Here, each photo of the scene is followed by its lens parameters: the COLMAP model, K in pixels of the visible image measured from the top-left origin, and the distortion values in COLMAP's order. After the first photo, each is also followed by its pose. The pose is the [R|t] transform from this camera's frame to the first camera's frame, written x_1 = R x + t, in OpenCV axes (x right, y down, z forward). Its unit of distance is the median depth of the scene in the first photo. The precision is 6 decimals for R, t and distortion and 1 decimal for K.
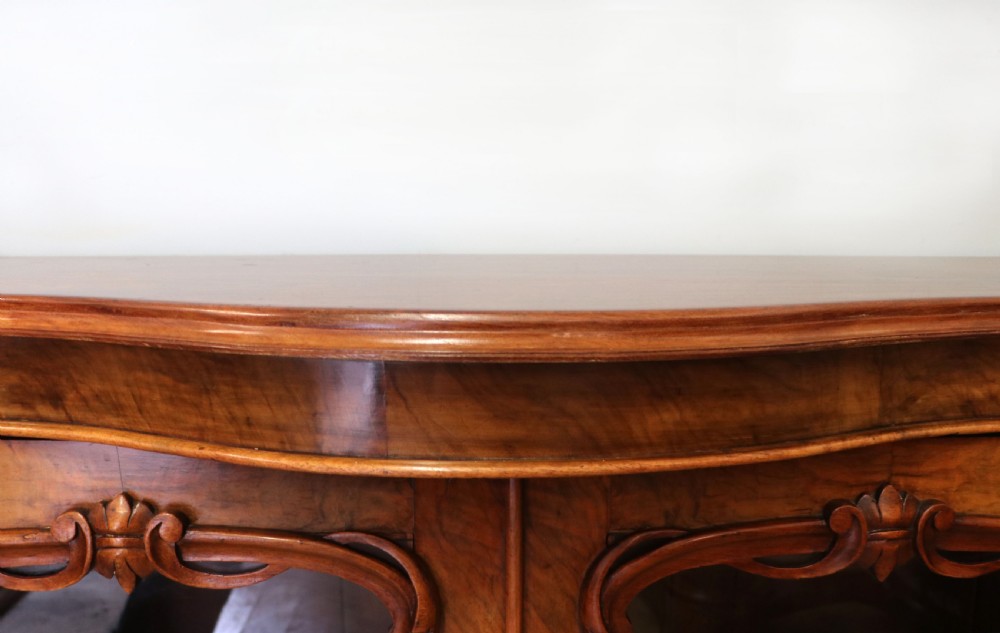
lens RADIAL K [[879.3, 0, 528.0], [0, 879.3, 305.2], [0, 0, 1]] dist [-0.179765, 0.129378]
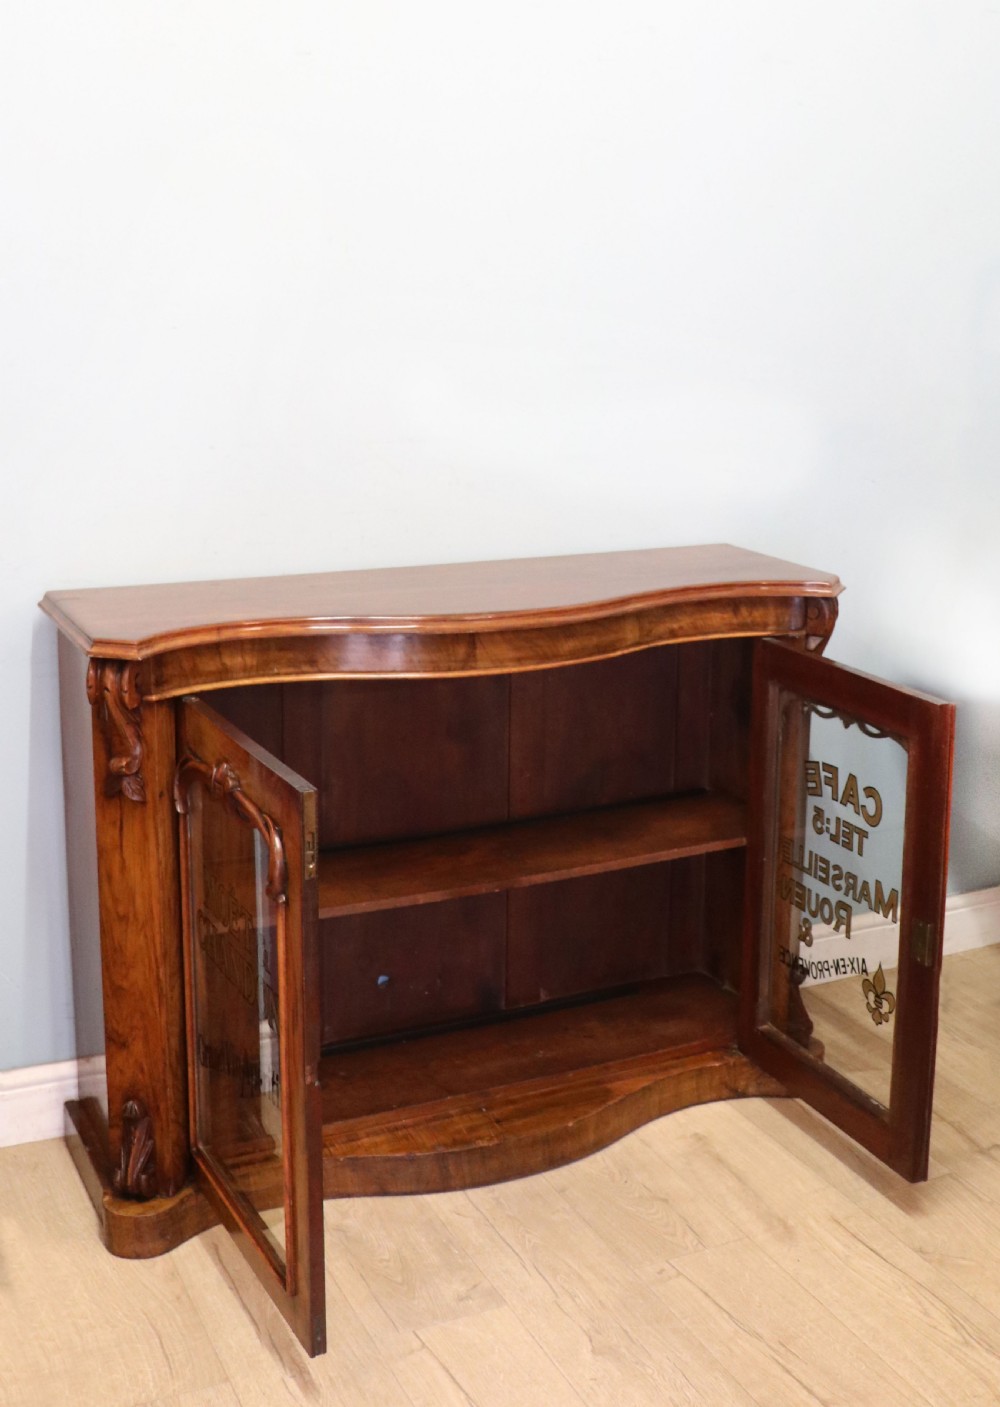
lens RADIAL K [[1688.7, 0, 561.1], [0, 1688.7, 492.8], [0, 0, 1]] dist [-0.145732, 0.000000]
pose [[0.897064, -0.045393, 0.439563, -1.865430], [0.042229, 0.998964, 0.016980, -0.373248], [-0.439879, 0.003330, 0.898051, -3.194518]]
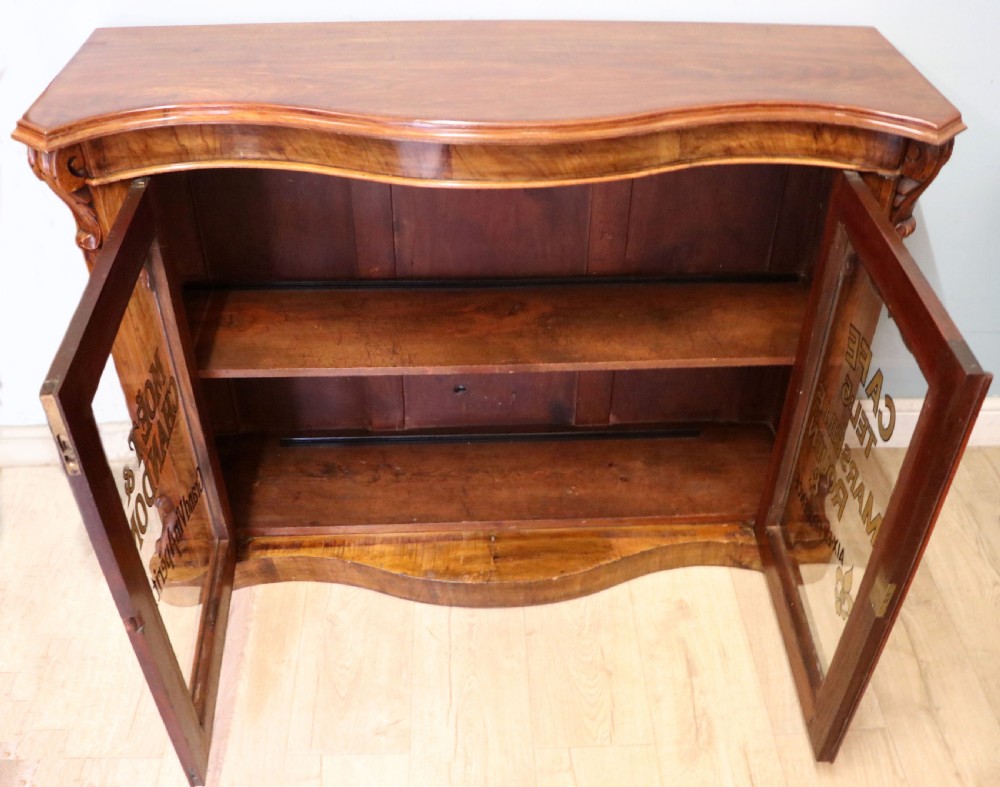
lens RADIAL K [[990.5, 0, 523.0], [0, 990.5, 419.1], [0, 0, 1]] dist [-0.136169, 0.000000]
pose [[0.999033, -0.009889, 0.042838, -0.080299], [-0.014601, 0.844439, 0.535453, -0.594526], [-0.041469, -0.535561, 0.843478, -1.332982]]
